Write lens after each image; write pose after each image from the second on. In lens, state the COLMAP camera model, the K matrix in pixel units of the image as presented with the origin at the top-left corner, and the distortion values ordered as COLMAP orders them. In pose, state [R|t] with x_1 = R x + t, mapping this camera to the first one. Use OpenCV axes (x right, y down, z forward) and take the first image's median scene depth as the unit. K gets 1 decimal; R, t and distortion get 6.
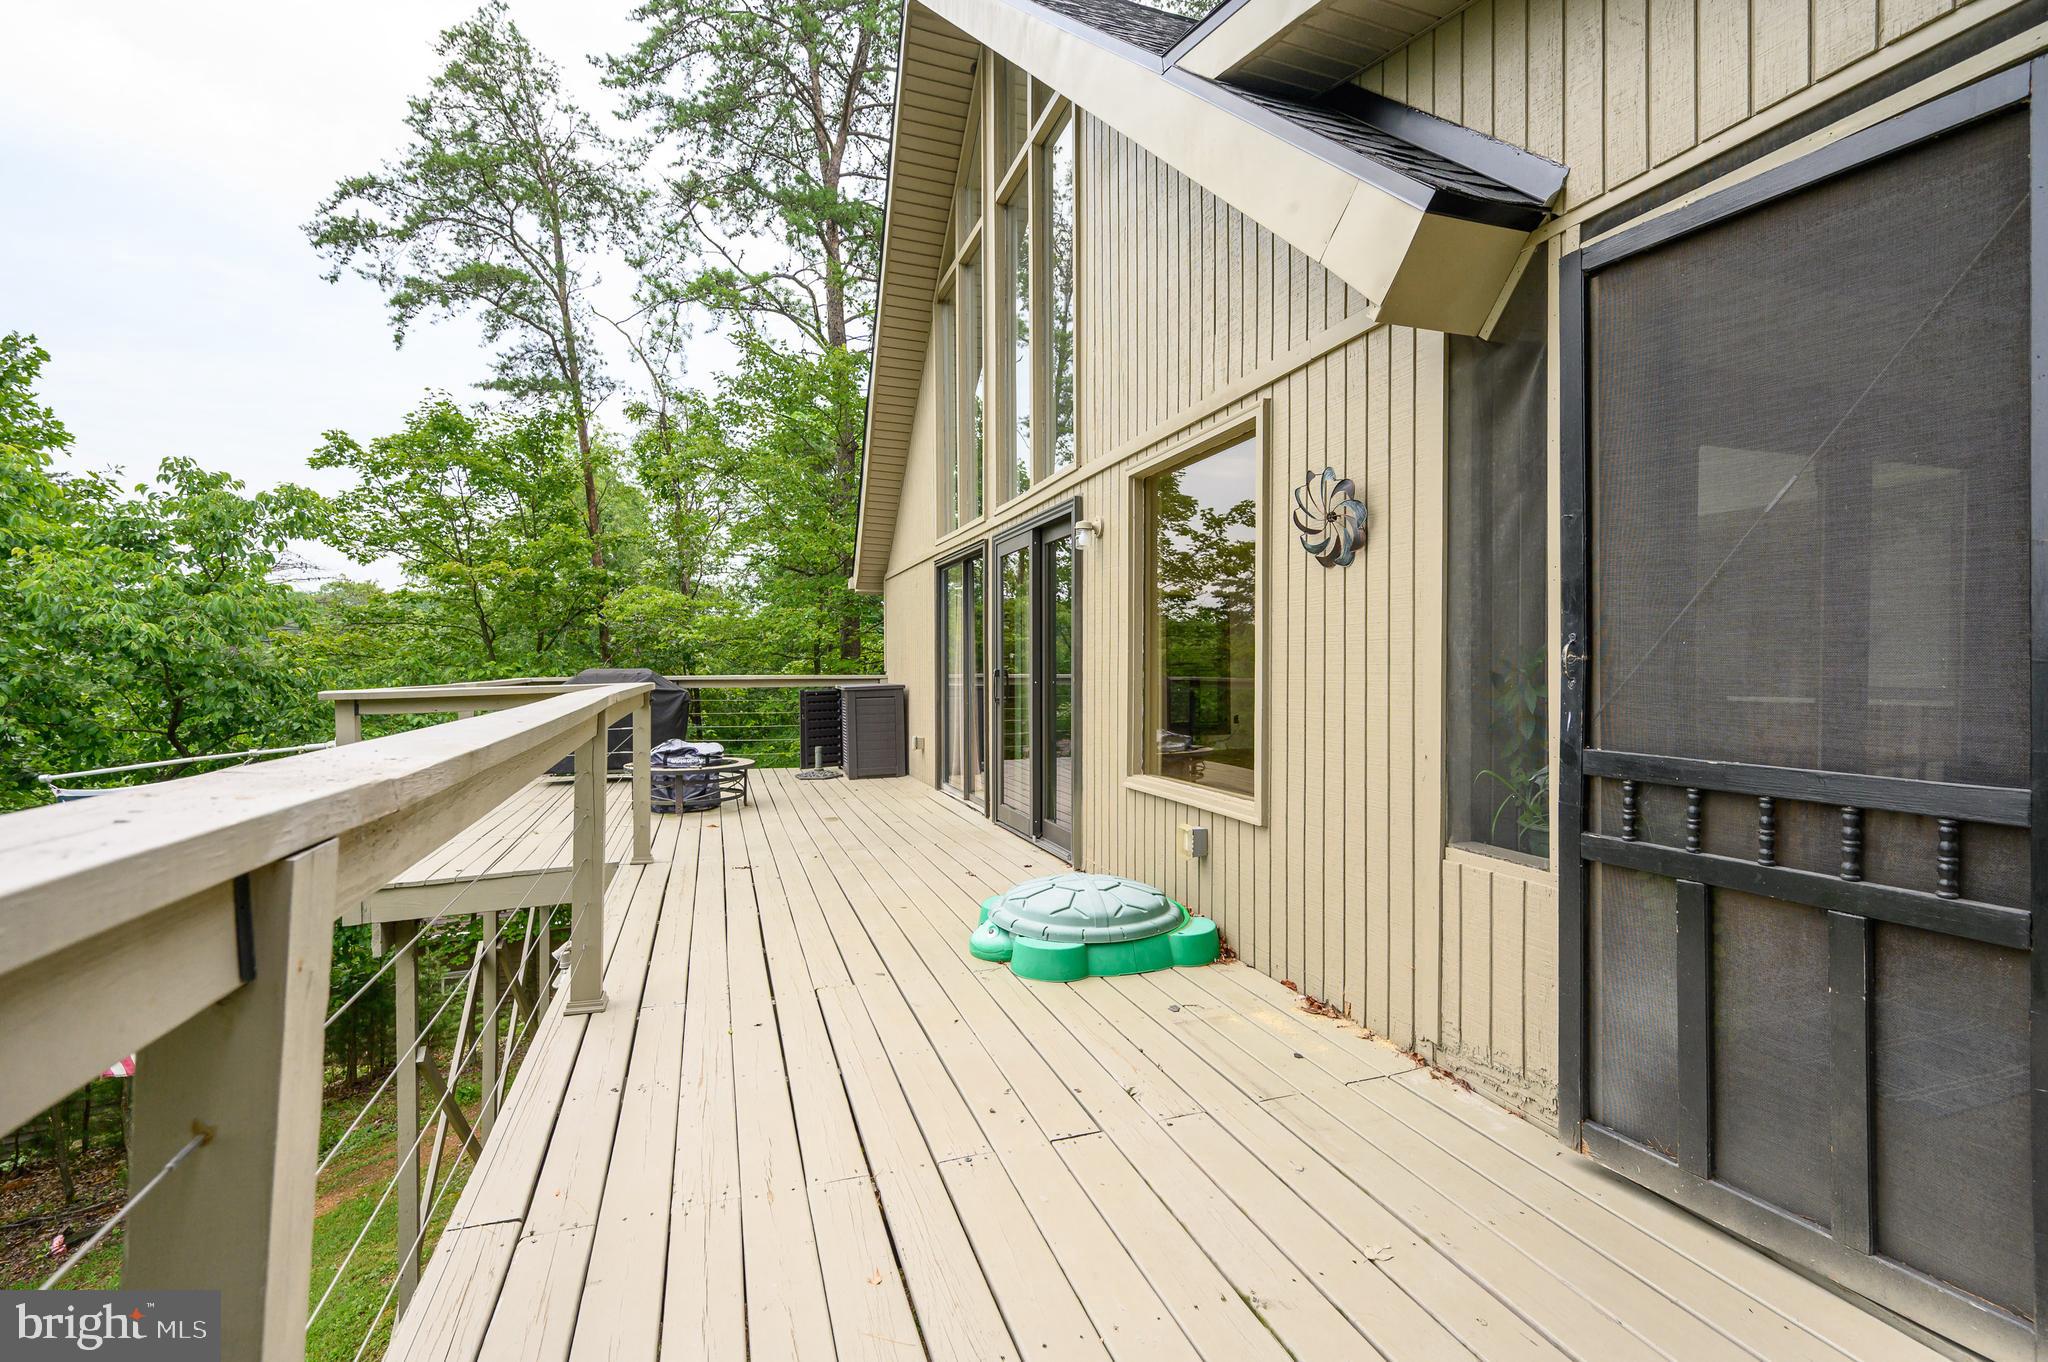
lens RADIAL K [[907.5, 0, 1036.6], [0, 907.5, 668.0], [0, 0, 1]] dist [-0.000451, 0.000046]
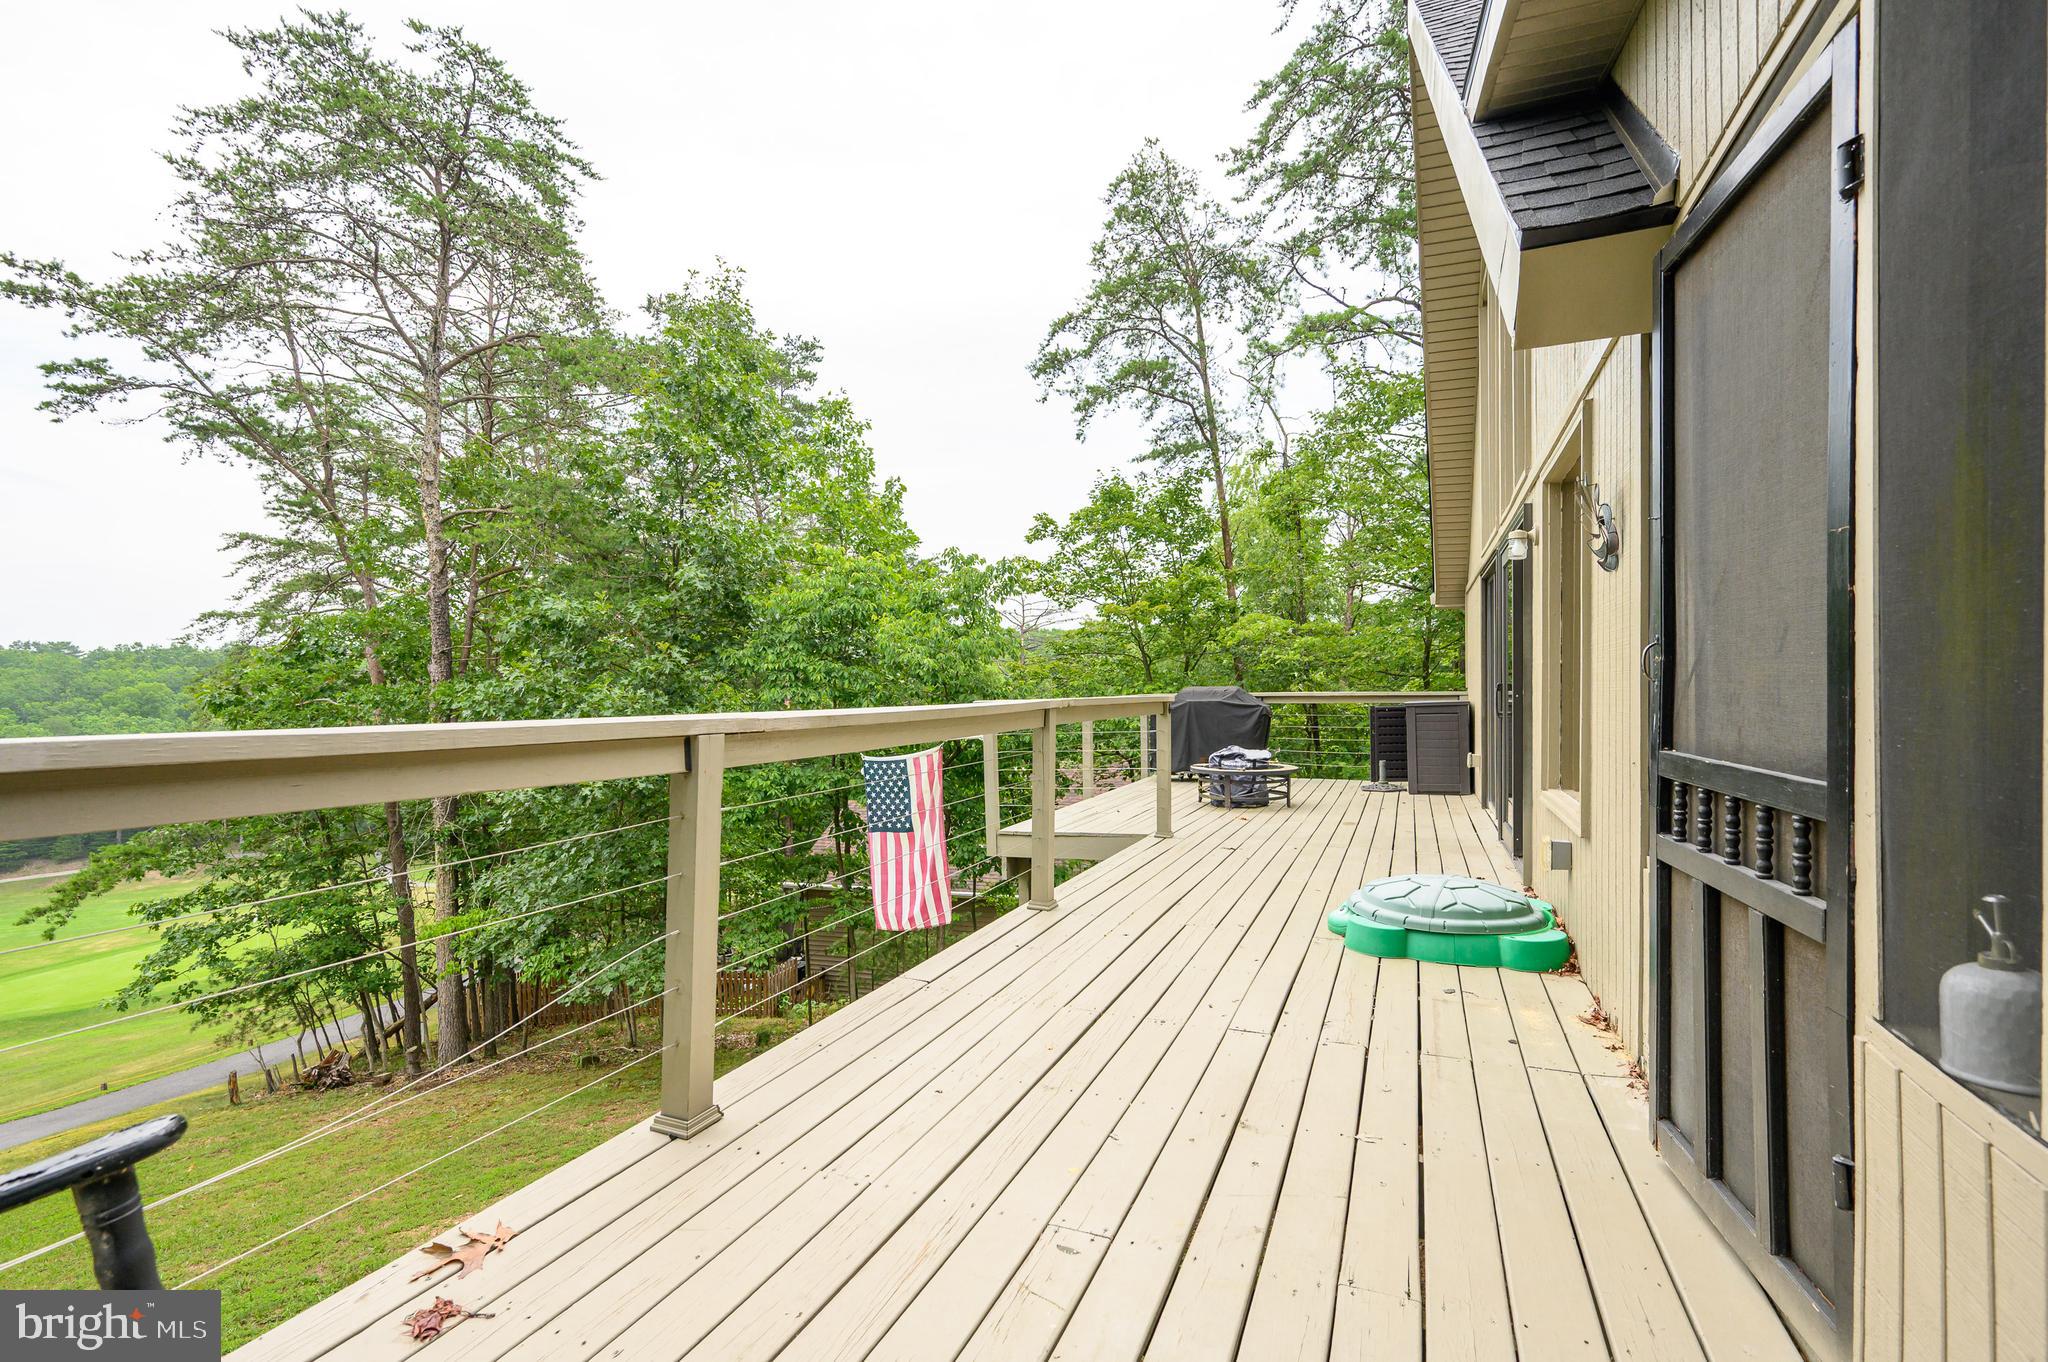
lens RADIAL K [[920.3, 0, 1038.7], [0, 920.3, 698.3], [0, 0, 1]] dist [0.001589, 0.000072]
pose [[0.748614, 0.002702, -0.663001, 0.132503], [0.004437, 0.999949, 0.009086, 0.003558], [0.662992, -0.009744, 0.748563, -0.037375]]
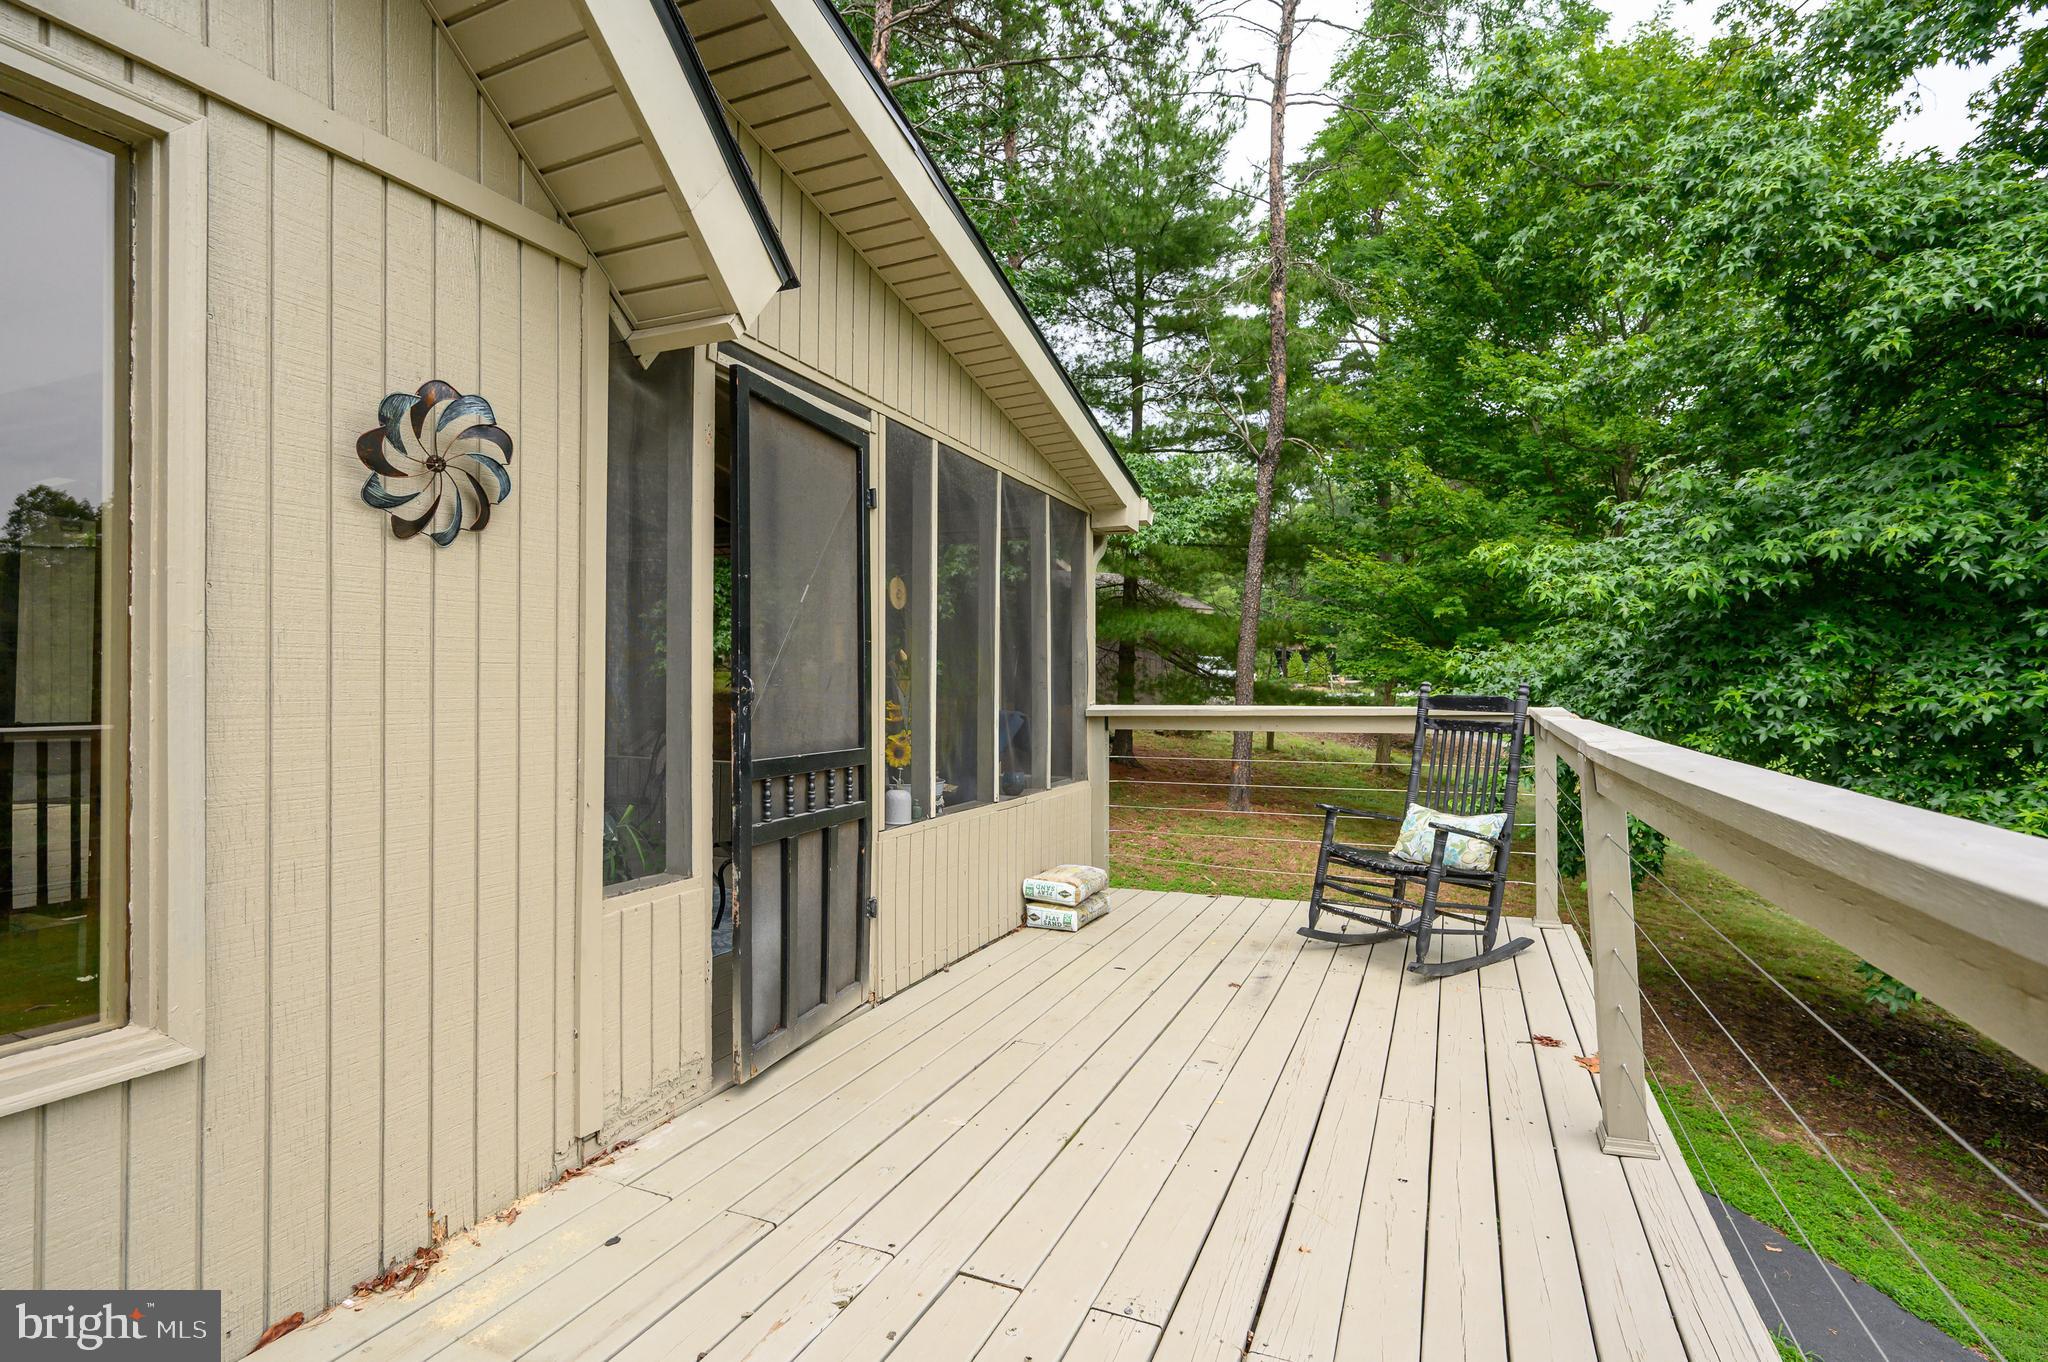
lens RADIAL K [[970.8, 0, 1023.8], [0, 970.8, 684.2], [0, 0, 1]] dist [0.002348, 0.000801]
pose [[-0.723896, 0.001651, 0.689907, -0.113001], [0.003133, 0.999995, 0.000894, -0.003364], [-0.689902, 0.002808, -0.723897, 0.313846]]
